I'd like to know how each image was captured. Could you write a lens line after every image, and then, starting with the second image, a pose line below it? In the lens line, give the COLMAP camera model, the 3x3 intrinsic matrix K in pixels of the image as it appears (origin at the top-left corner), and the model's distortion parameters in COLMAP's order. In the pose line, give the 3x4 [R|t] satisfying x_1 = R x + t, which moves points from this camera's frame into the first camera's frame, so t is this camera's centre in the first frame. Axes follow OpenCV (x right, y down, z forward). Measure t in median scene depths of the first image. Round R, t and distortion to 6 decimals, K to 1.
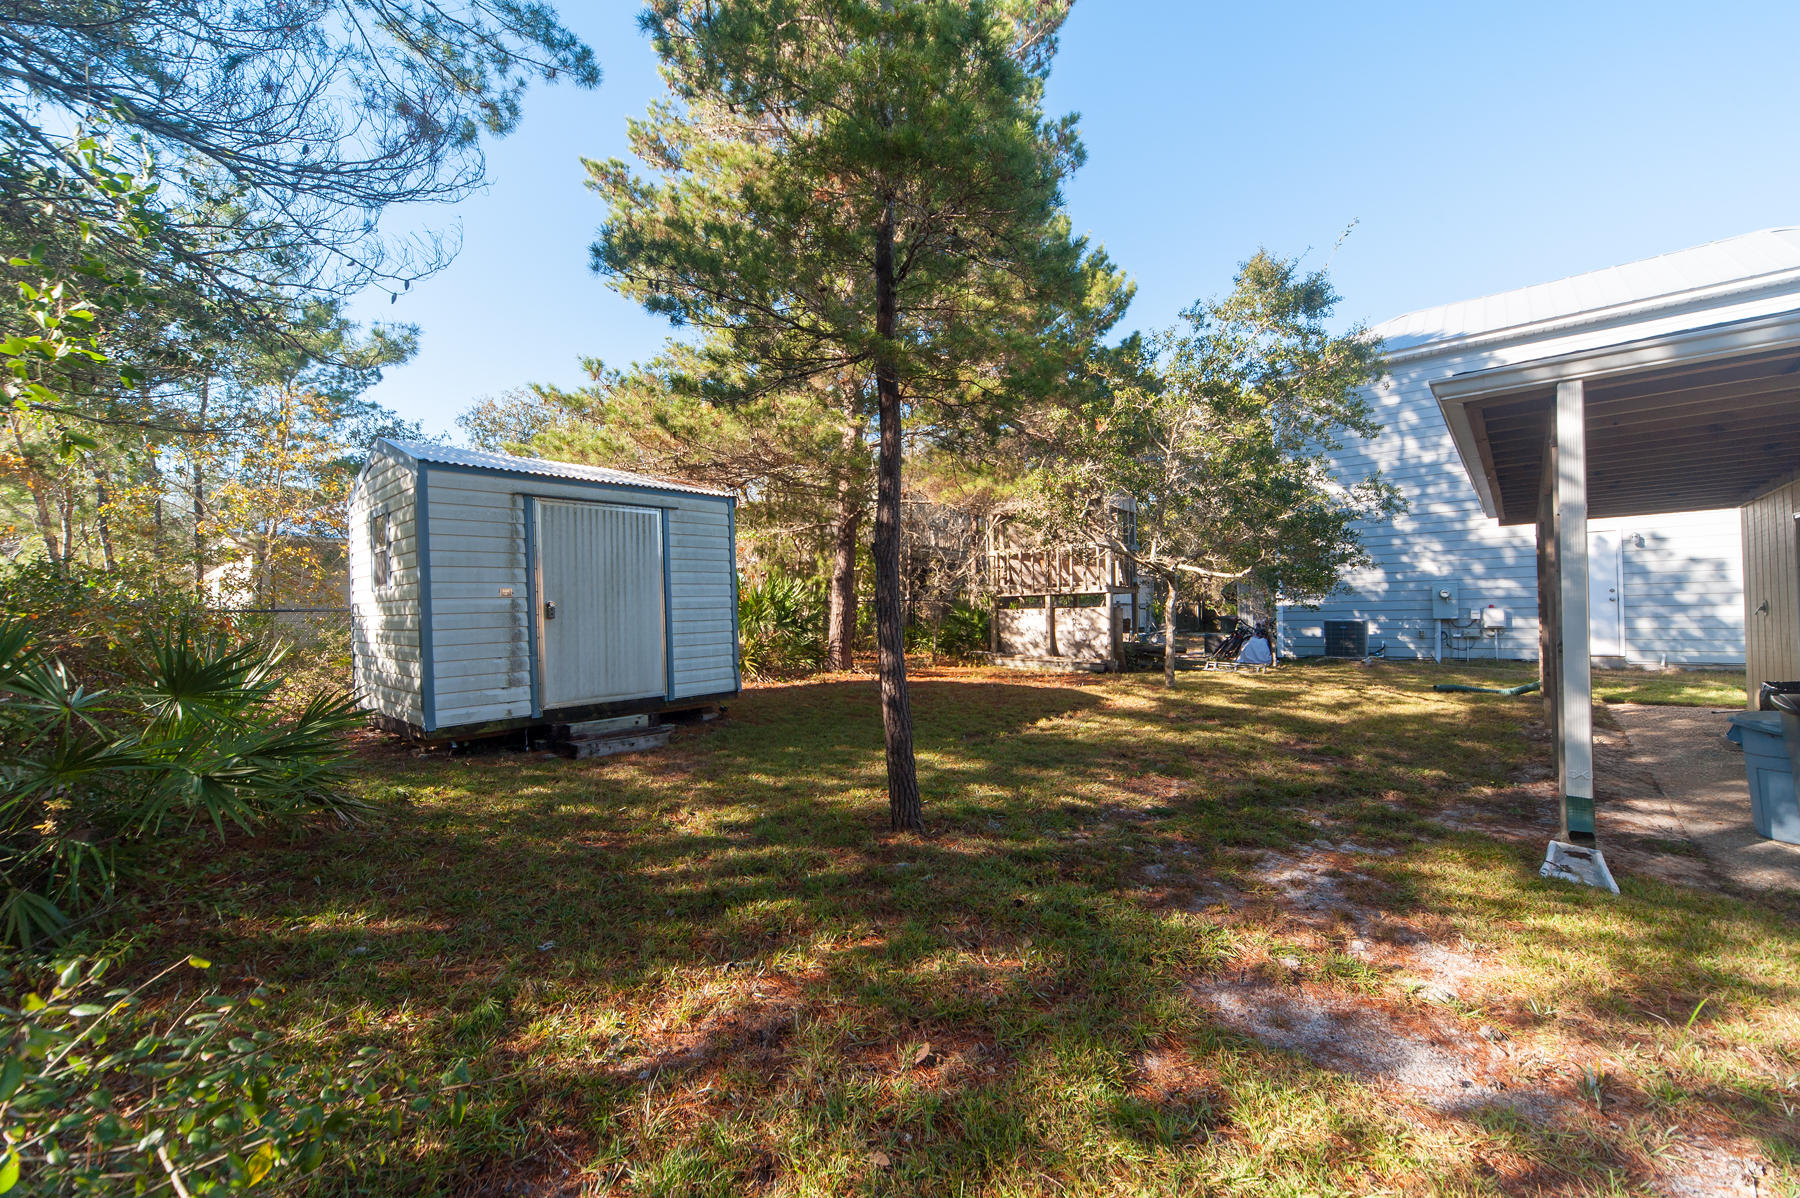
lens RADIAL K [[701.8, 0, 897.3], [0, 701.8, 605.2], [0, 0, 1]] dist [-0.001538, -0.000131]
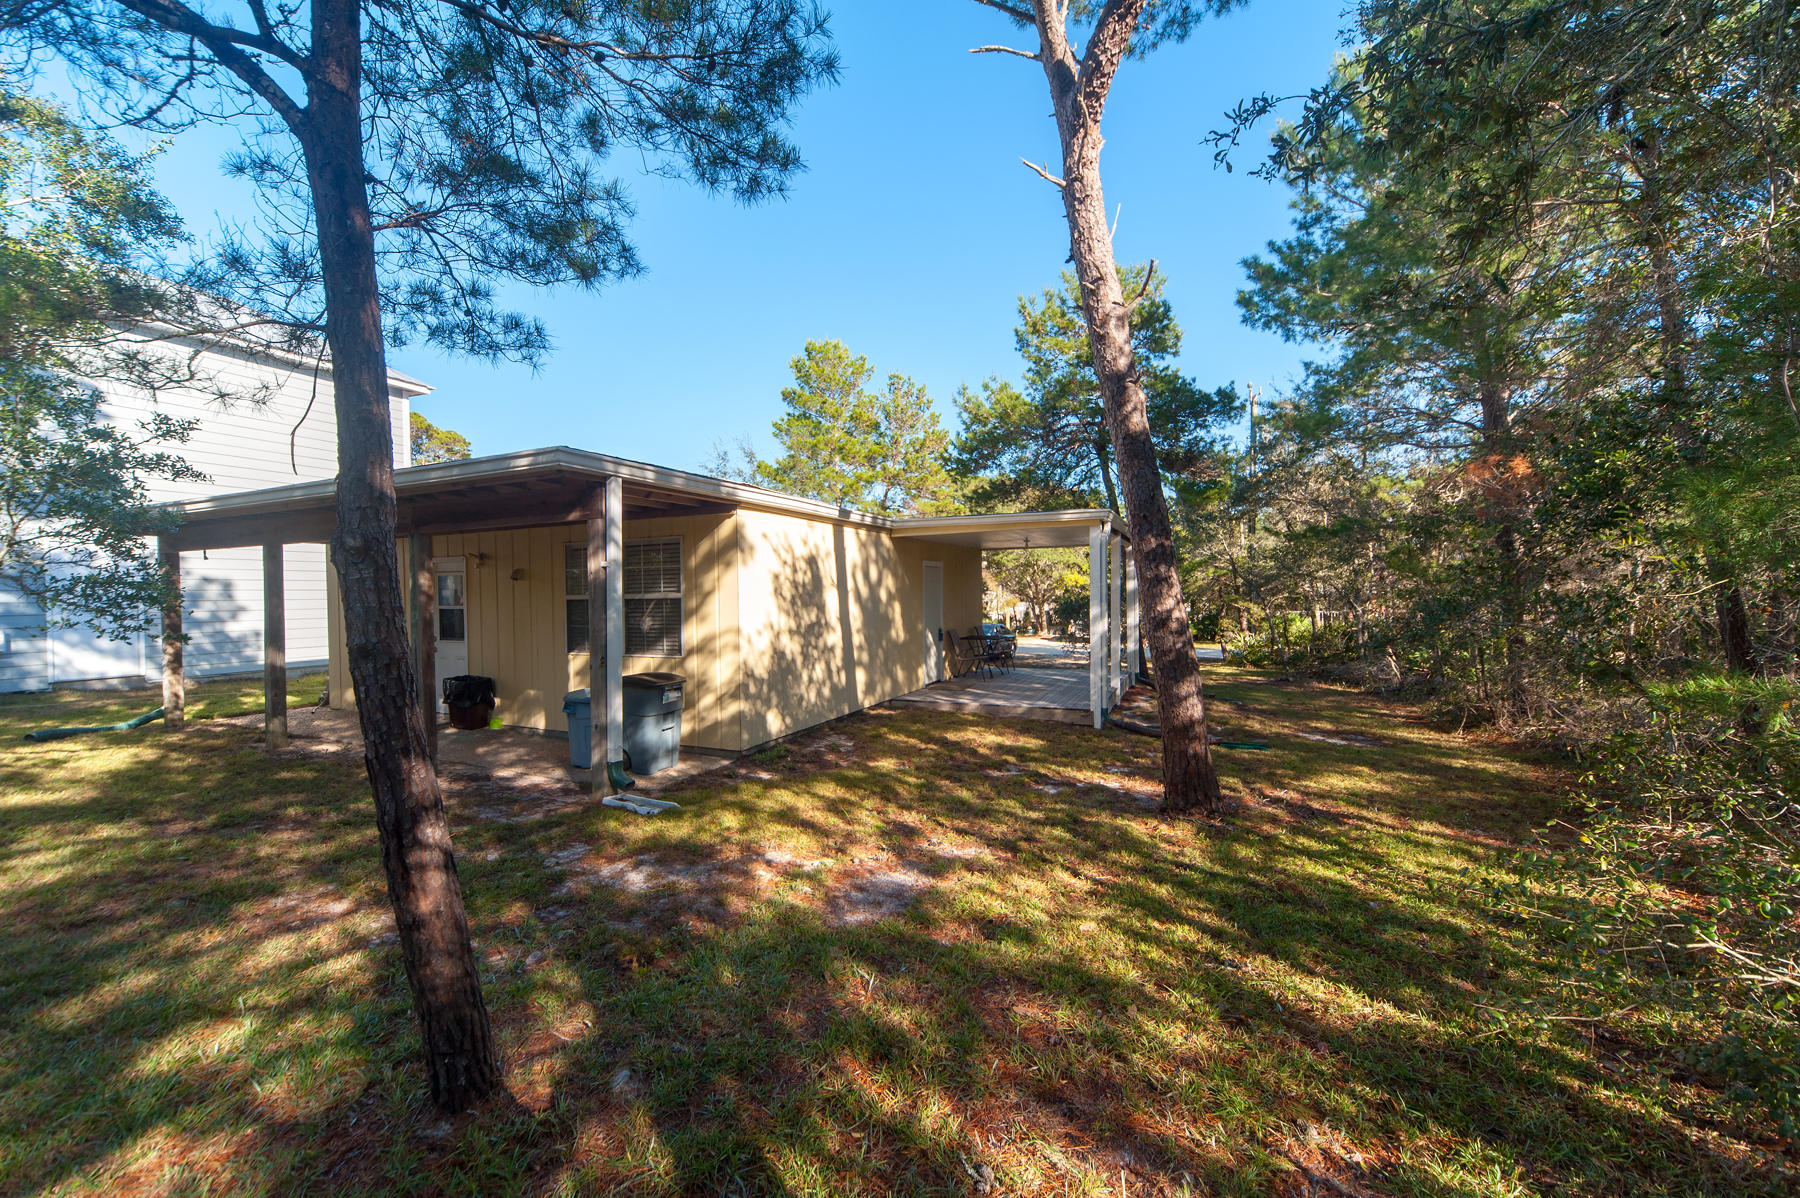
lens RADIAL K [[701.8, 0, 897.3], [0, 701.8, 605.2], [0, 0, 1]] dist [-0.001538, -0.000131]
pose [[-0.289468, 0.006572, 0.957165, -0.510159], [0.004840, 0.999974, -0.005402, -0.035290], [-0.957175, 0.003069, -0.289492, 0.729893]]
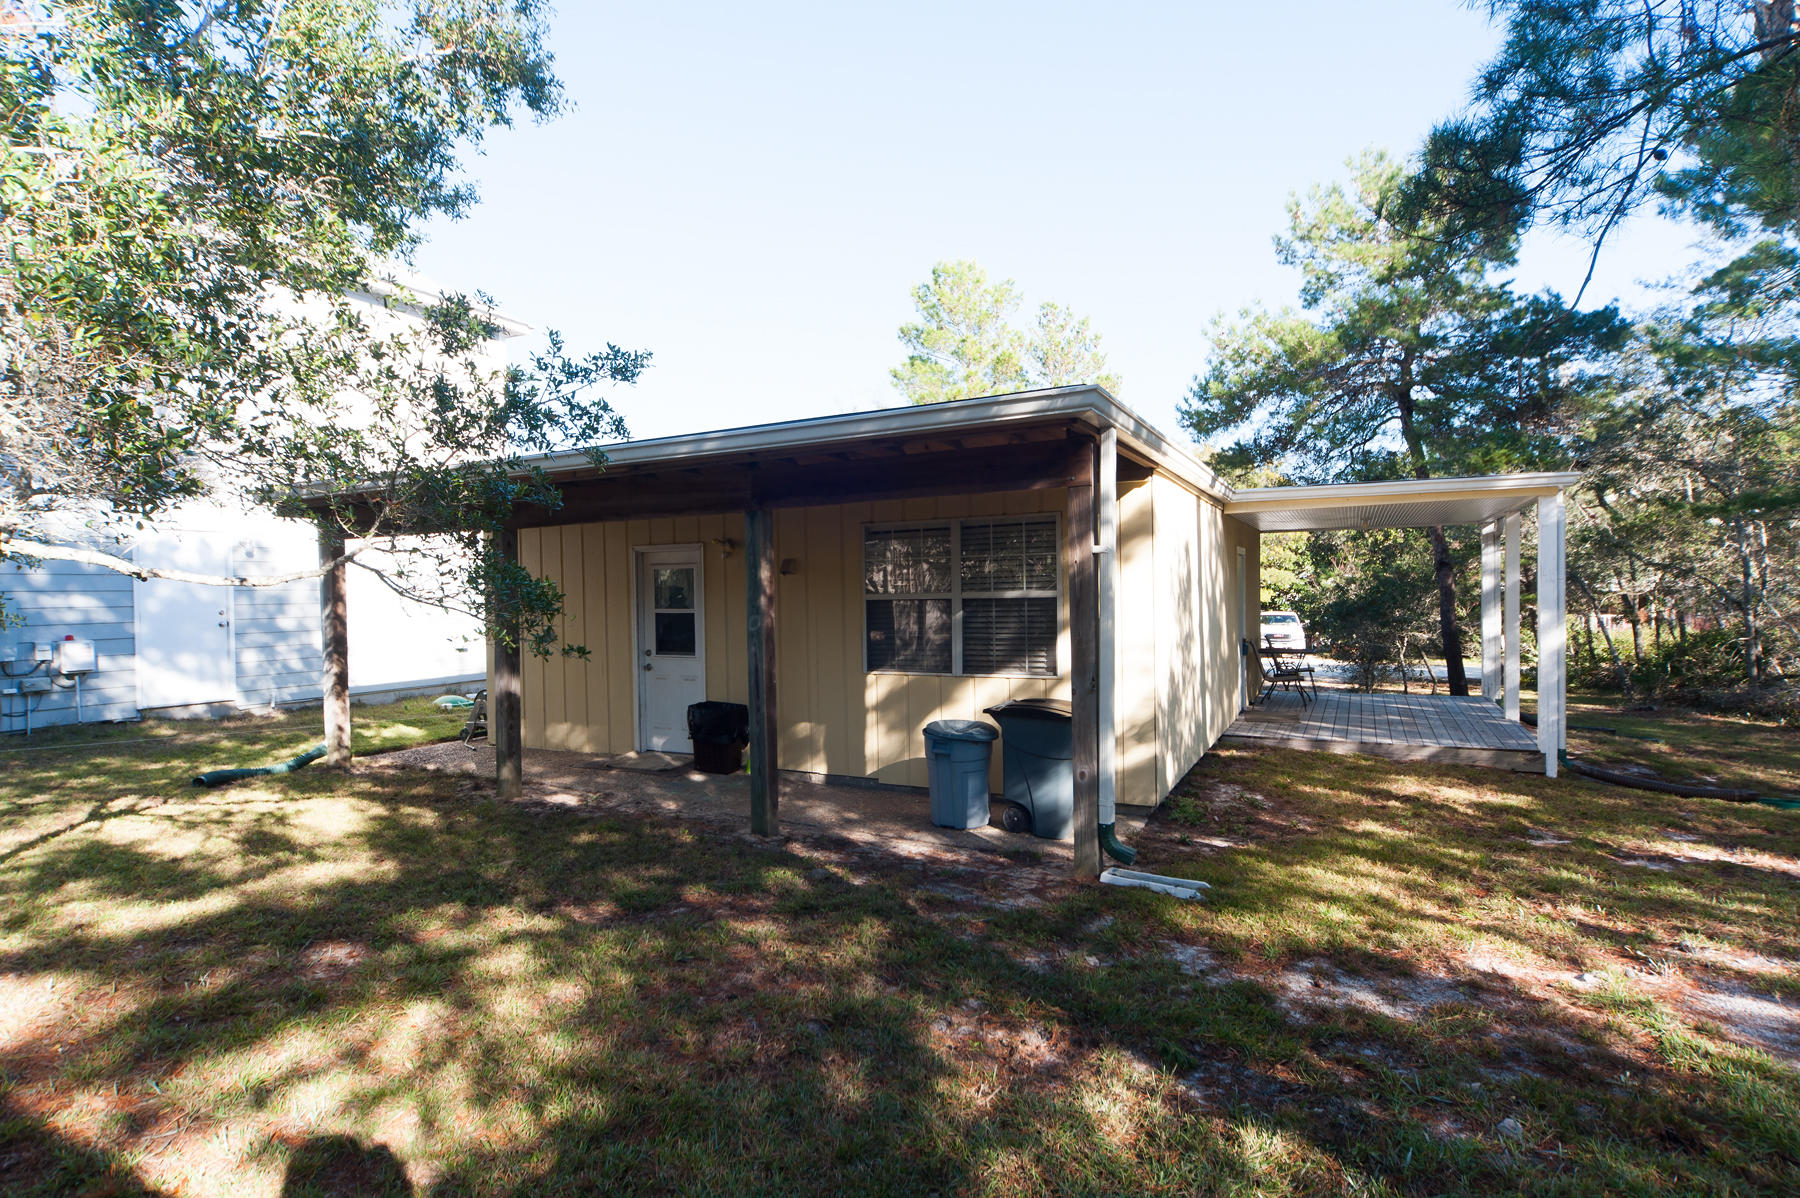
lens RADIAL K [[906.4, 0, 907.1], [0, 906.4, 629.5], [0, 0, 1]] dist [-0.004126, -0.000491]
pose [[-0.248763, -0.015201, 0.968445, -0.231031], [0.006855, 0.999824, 0.017455, -0.041747], [-0.968540, 0.010981, -0.248615, 1.383716]]
